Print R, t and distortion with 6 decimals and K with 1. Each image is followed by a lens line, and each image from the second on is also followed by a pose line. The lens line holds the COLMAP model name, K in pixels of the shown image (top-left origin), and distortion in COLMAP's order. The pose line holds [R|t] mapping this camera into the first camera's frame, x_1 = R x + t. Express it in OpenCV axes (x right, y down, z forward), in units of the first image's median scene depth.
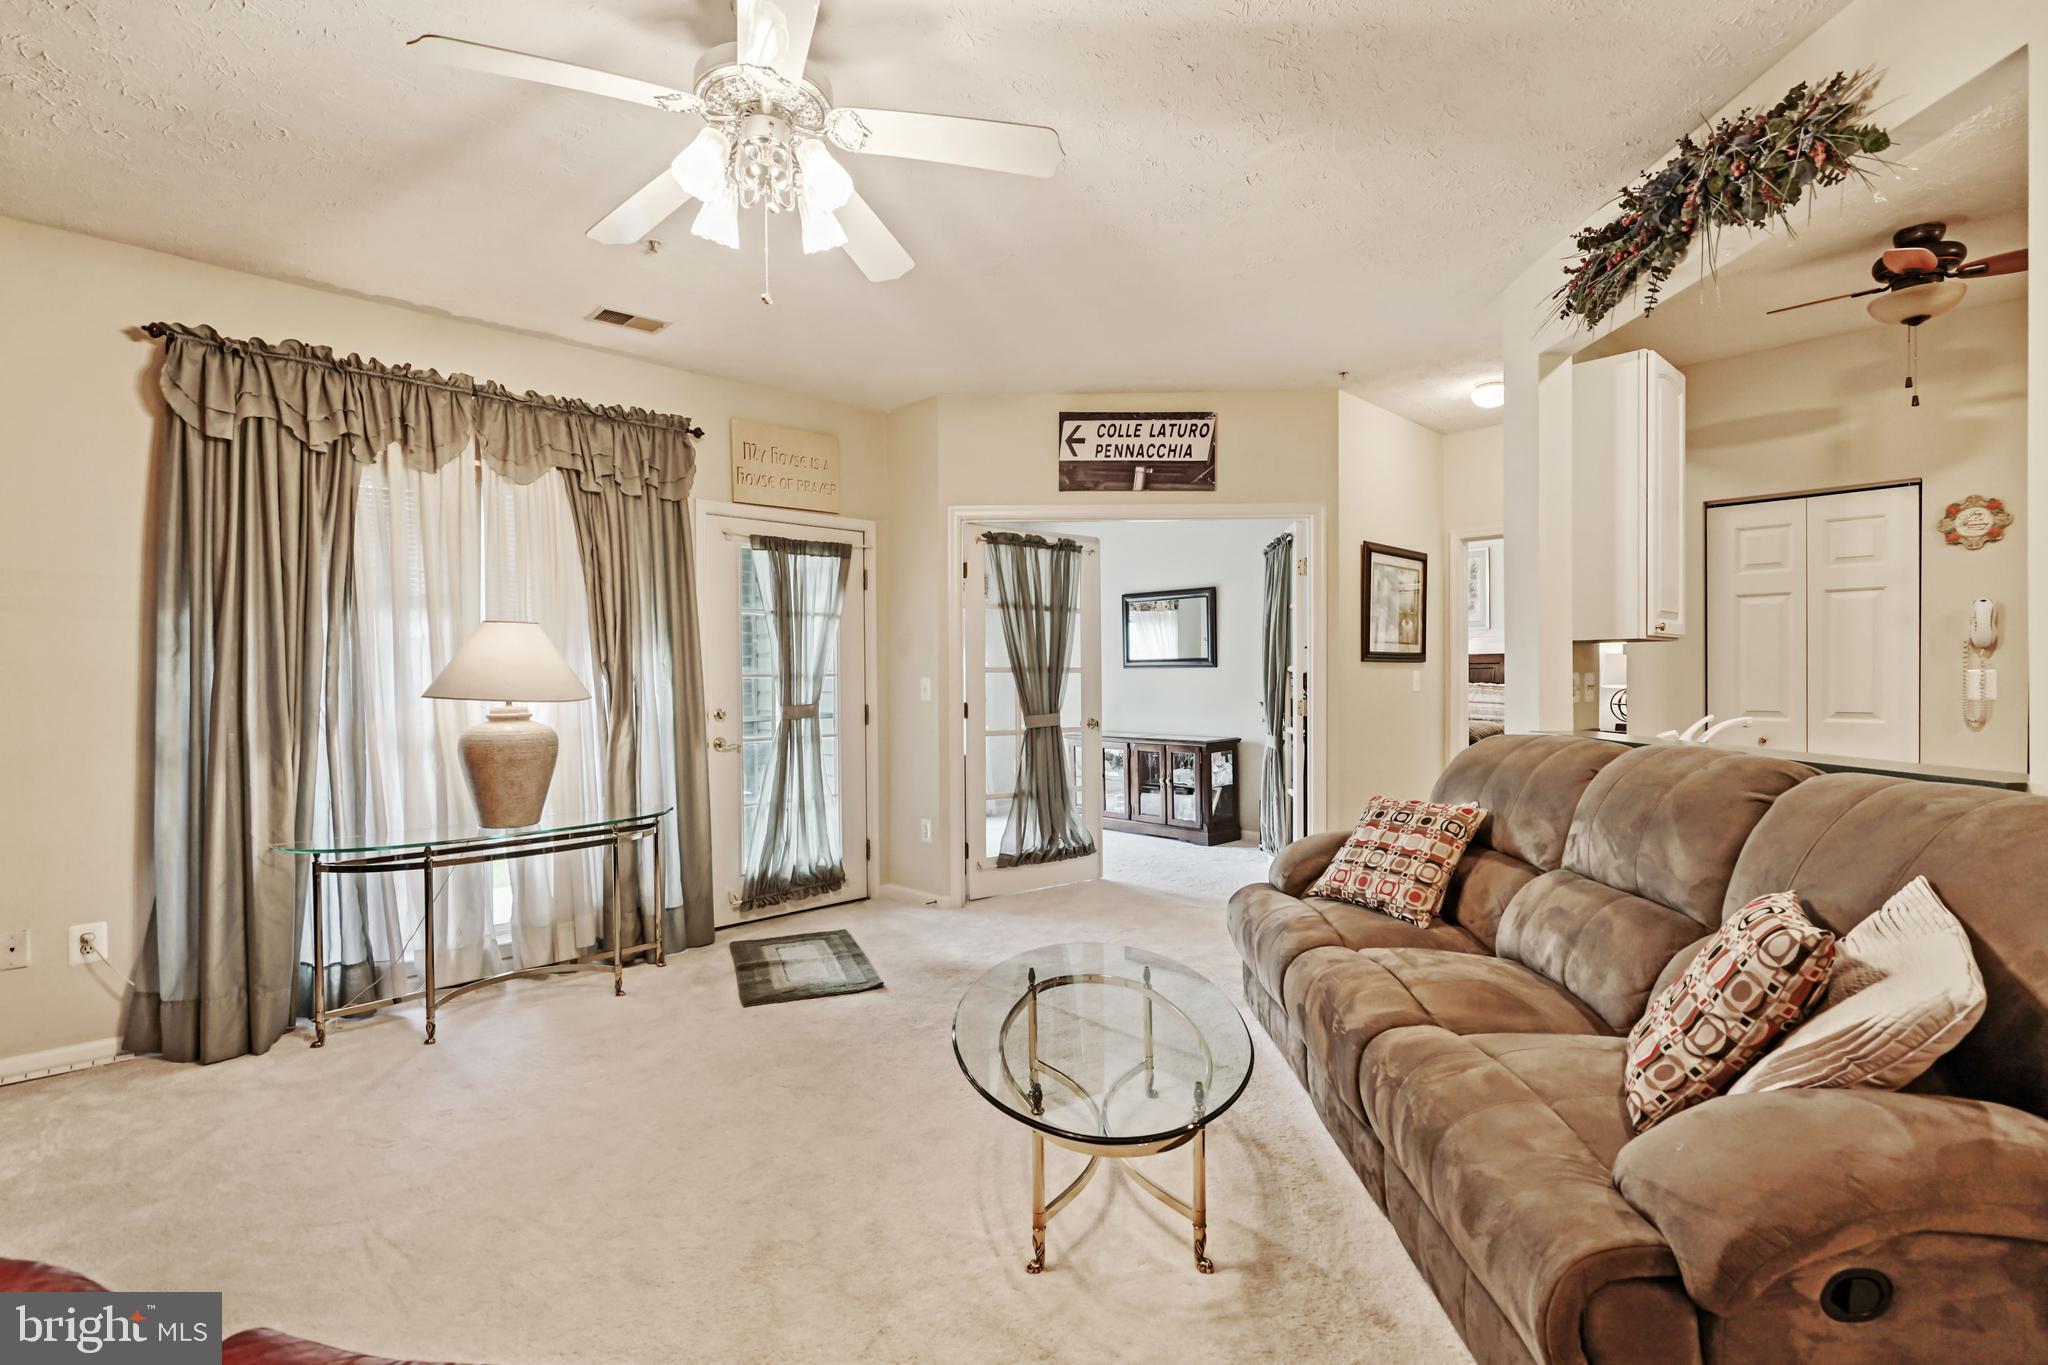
lens RADIAL K [[946.8, 0, 1031.7], [0, 946.8, 680.5], [0, 0, 1]] dist [0.000063, -0.000140]
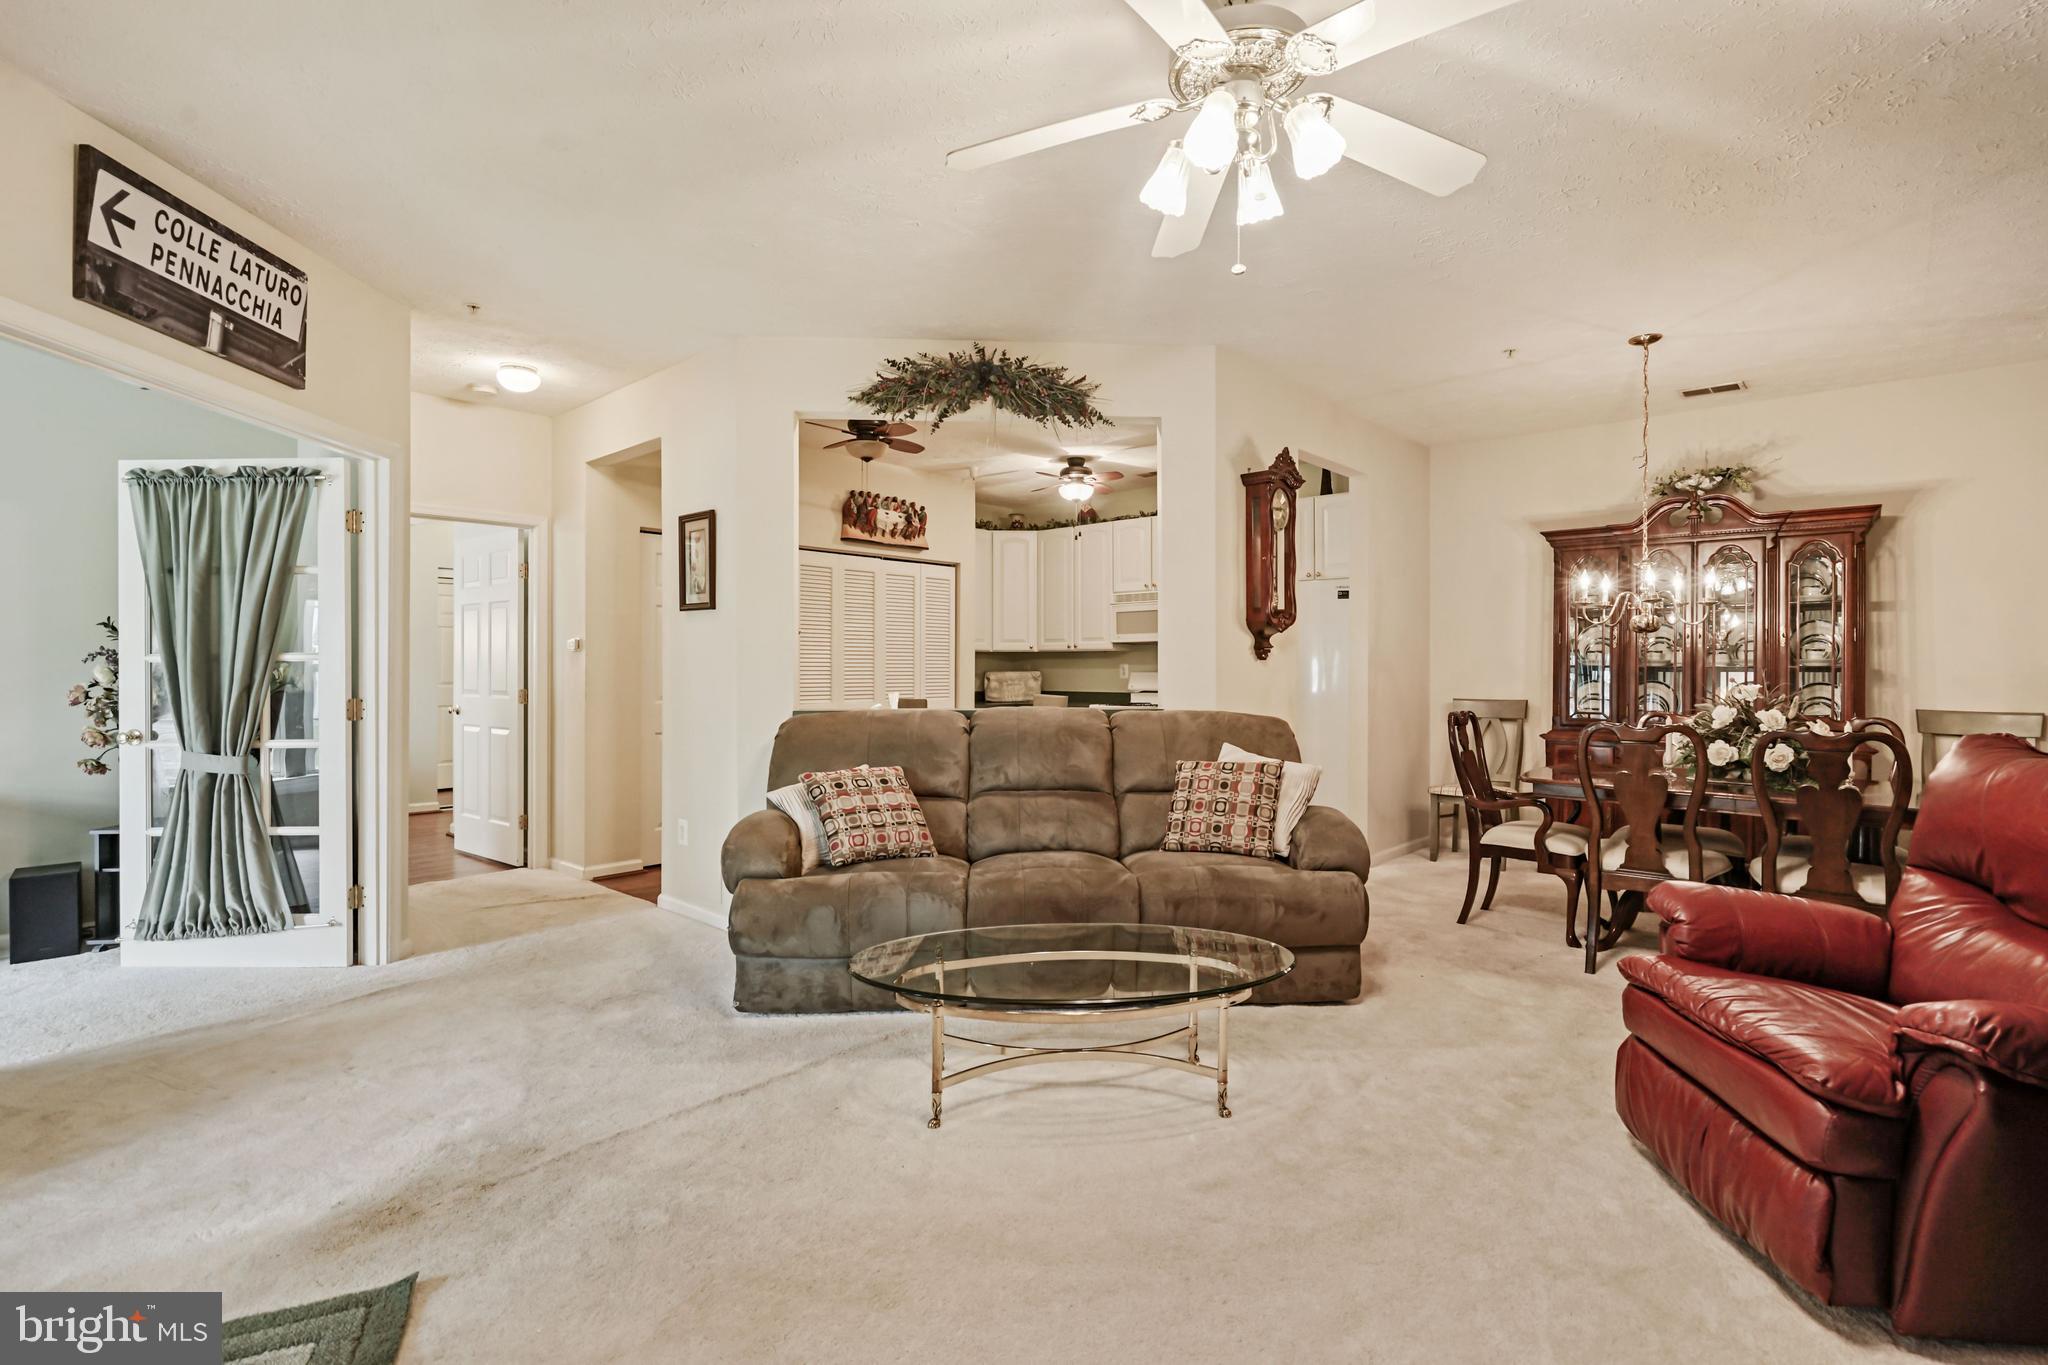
lens RADIAL K [[943.7, 0, 1027.8], [0, 943.7, 663.2], [0, 0, 1]] dist [-0.001809, -0.000332]
pose [[-0.057983, 0.008684, 0.998280, -0.503760], [0.006566, 0.999944, -0.008317, 0.002319], [-0.998296, 0.006072, -0.058036, 0.527836]]
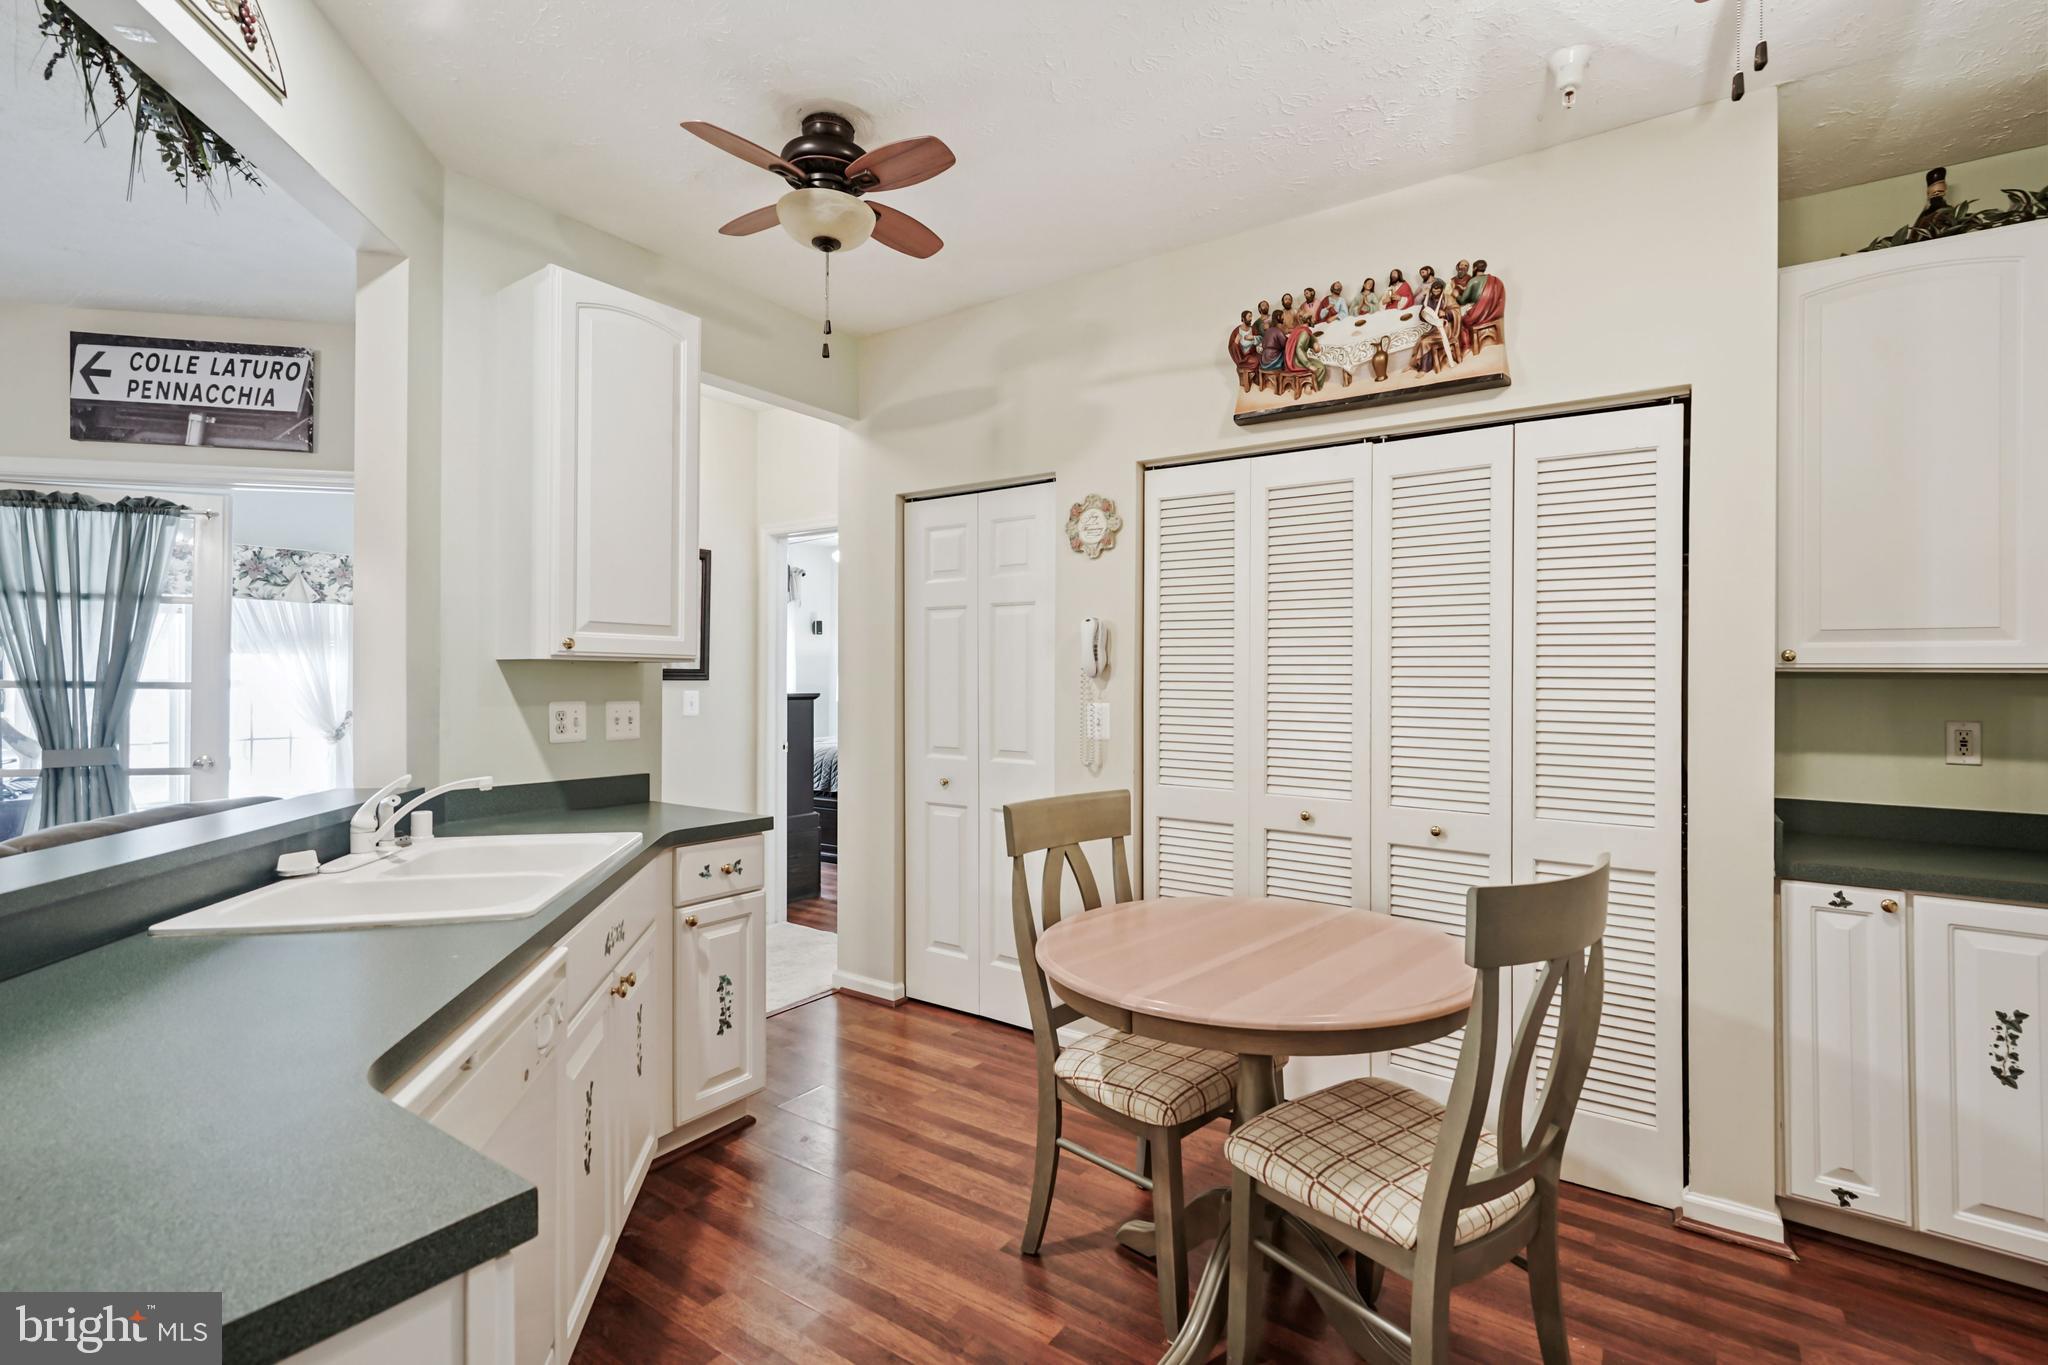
lens RADIAL K [[966.0, 0, 1024.1], [0, 966.0, 678.8], [0, 0, 1]] dist [0.001027, 0.000995]
pose [[0.982902, 0.014349, 0.183570, 0.617858], [-0.012521, 0.999860, -0.011111, -0.017427], [-0.183704, 0.008623, 0.982944, 0.135482]]
